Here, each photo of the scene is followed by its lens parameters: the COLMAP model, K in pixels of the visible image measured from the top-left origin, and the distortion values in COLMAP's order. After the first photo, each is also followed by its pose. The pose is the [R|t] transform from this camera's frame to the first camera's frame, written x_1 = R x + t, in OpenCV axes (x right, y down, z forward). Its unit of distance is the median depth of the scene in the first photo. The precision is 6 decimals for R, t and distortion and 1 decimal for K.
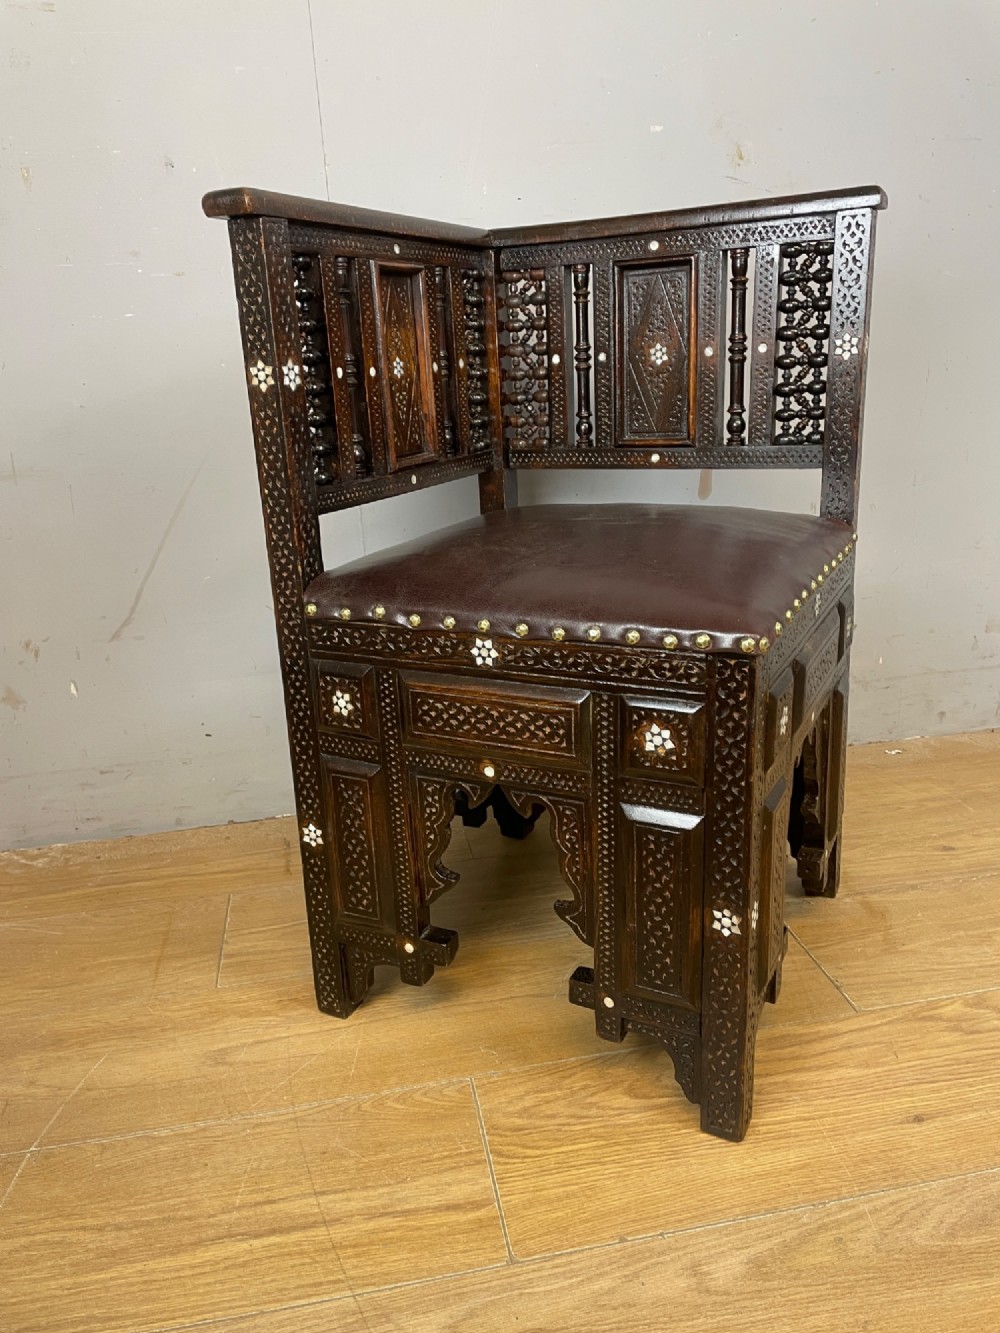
lens RADIAL K [[1001.0, 0, 504.1], [0, 1001.0, 657.0], [0, 0, 1]] dist [0.092416, -0.119310]
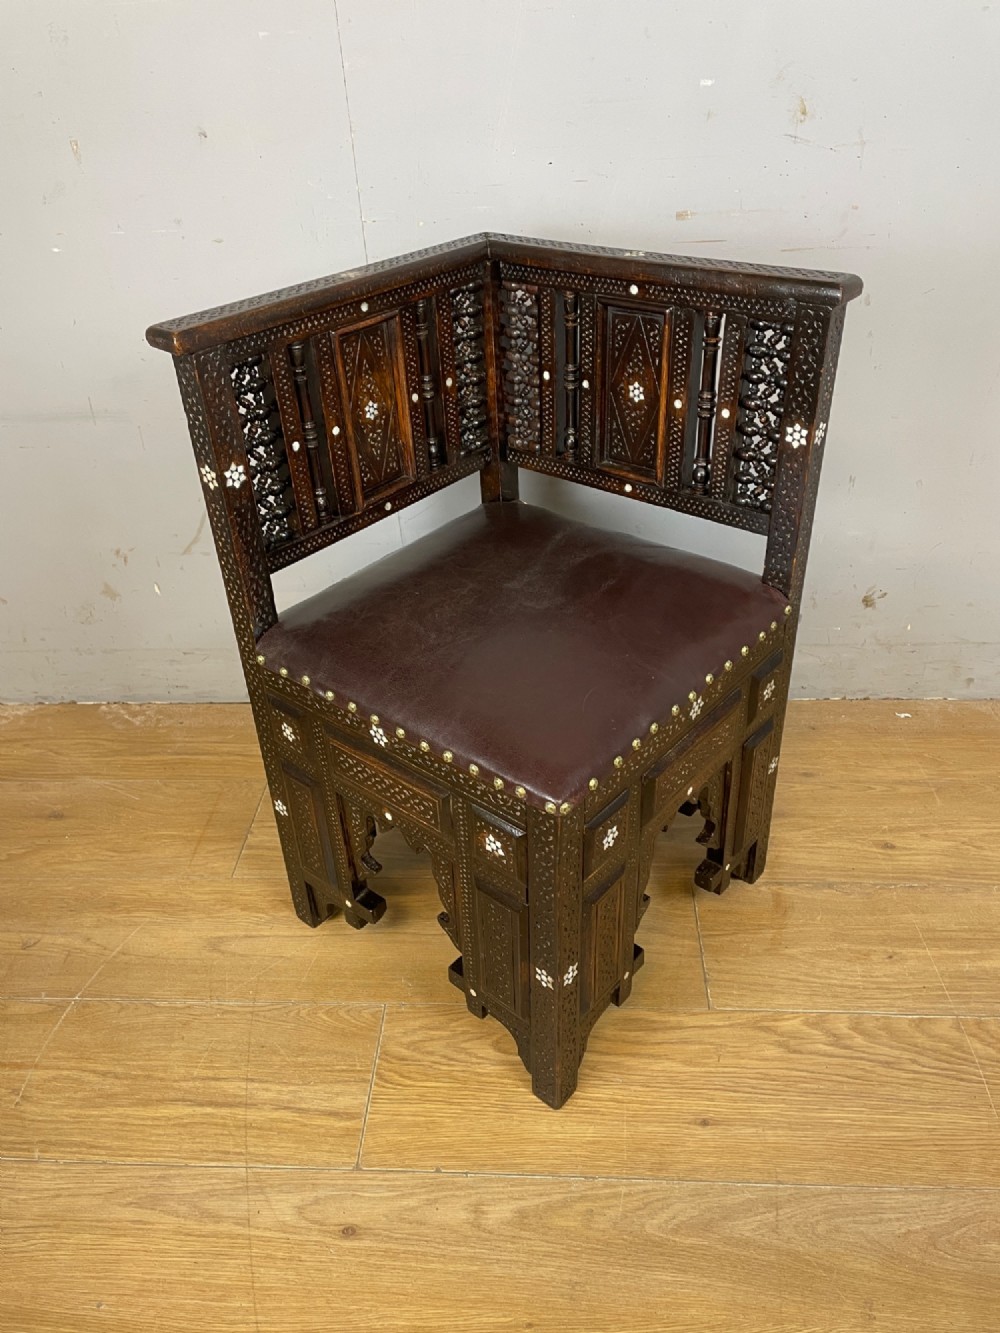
lens RADIAL K [[999.2, 0, 499.1], [0, 999.2, 661.1], [0, 0, 1]] dist [0.093463, -0.119561]
pose [[0.971674, 0.135856, -0.193371, 0.295574], [-0.070814, 0.948025, 0.310217, -0.409772], [0.225466, -0.287737, 0.930791, -0.047449]]
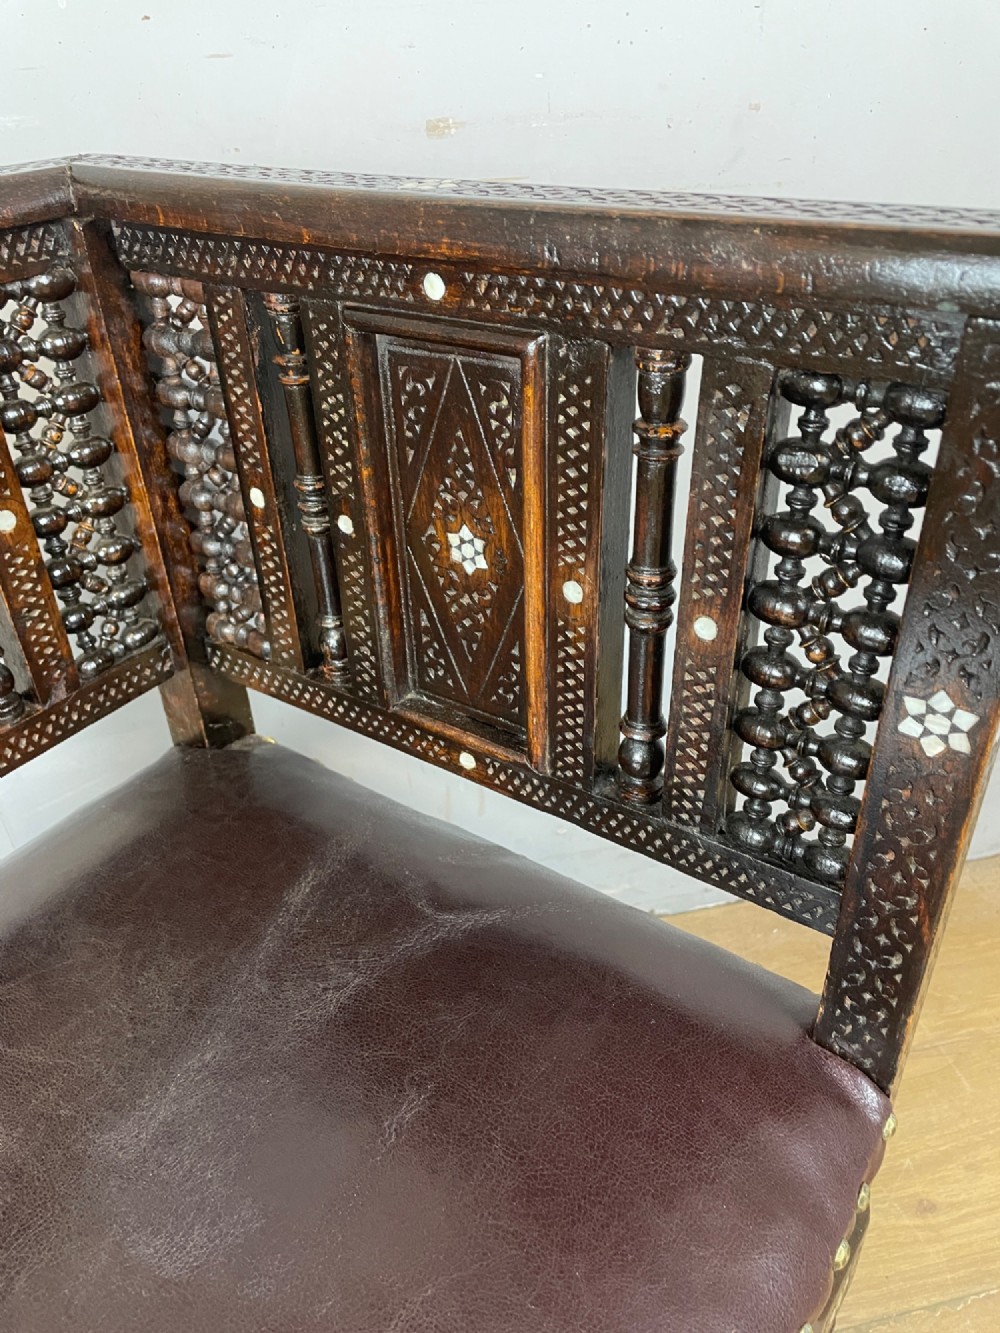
lens RADIAL K [[1006.8, 0, 495.7], [0, 1006.8, 659.8], [0, 0, 1]] dist [0.086102, -0.110699]
pose [[0.988885, 0.093009, -0.116002, 0.251783], [-0.056402, 0.956532, 0.286121, -0.438698], [0.137572, -0.276398, 0.951146, 0.728913]]
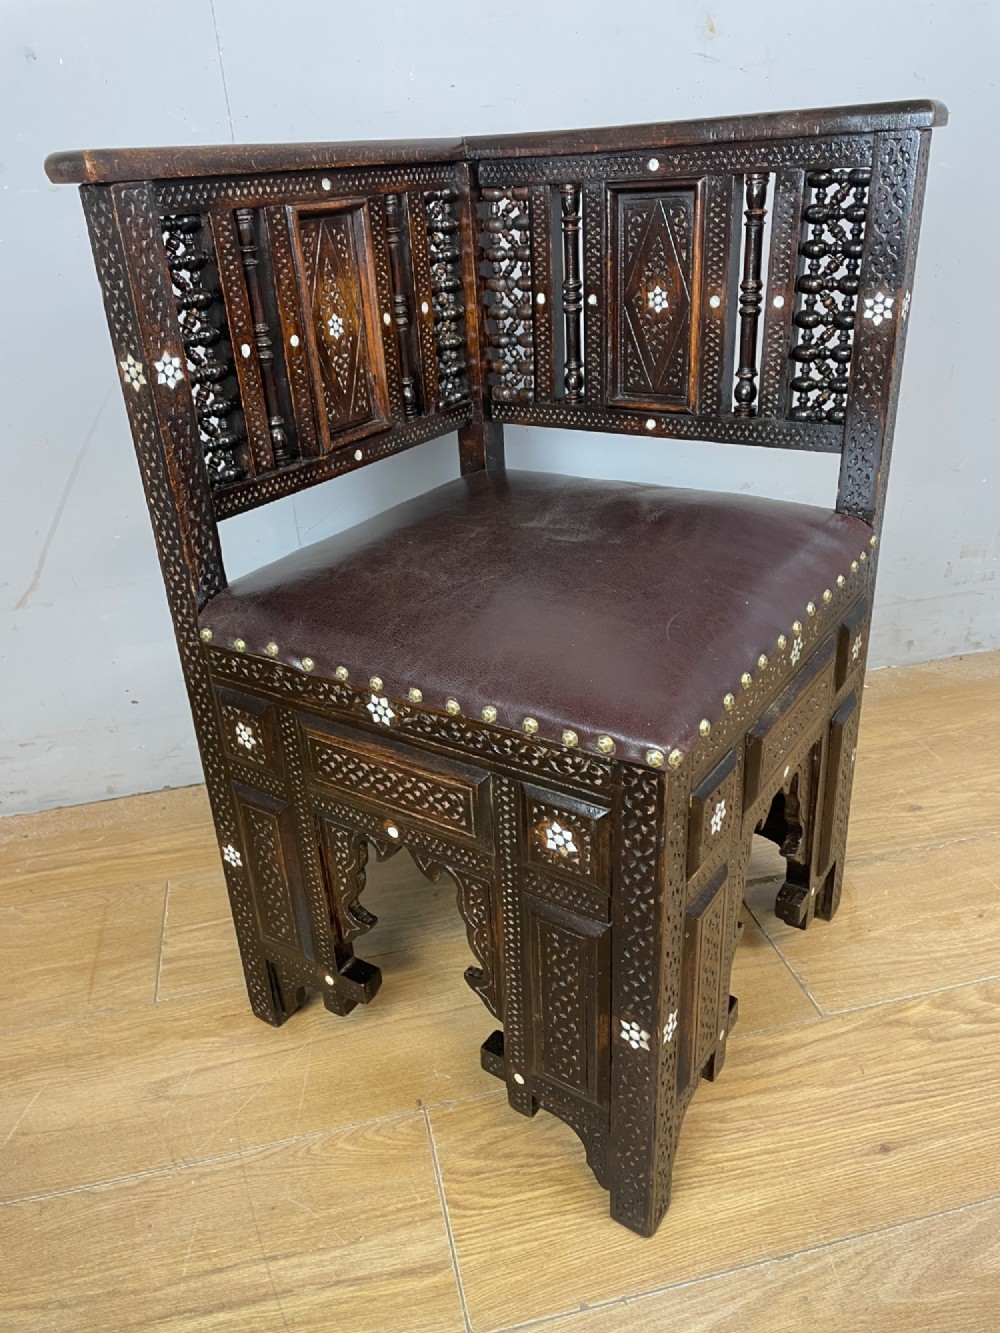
lens RADIAL K [[1003.2, 0, 492.4], [0, 1003.2, 655.7], [0, 0, 1]] dist [0.088099, -0.114426]
pose [[0.991707, 0.049253, -0.118707, 0.155307], [-0.028751, 0.985264, 0.168609, -0.175220], [0.125262, -0.163798, 0.978509, 0.144211]]
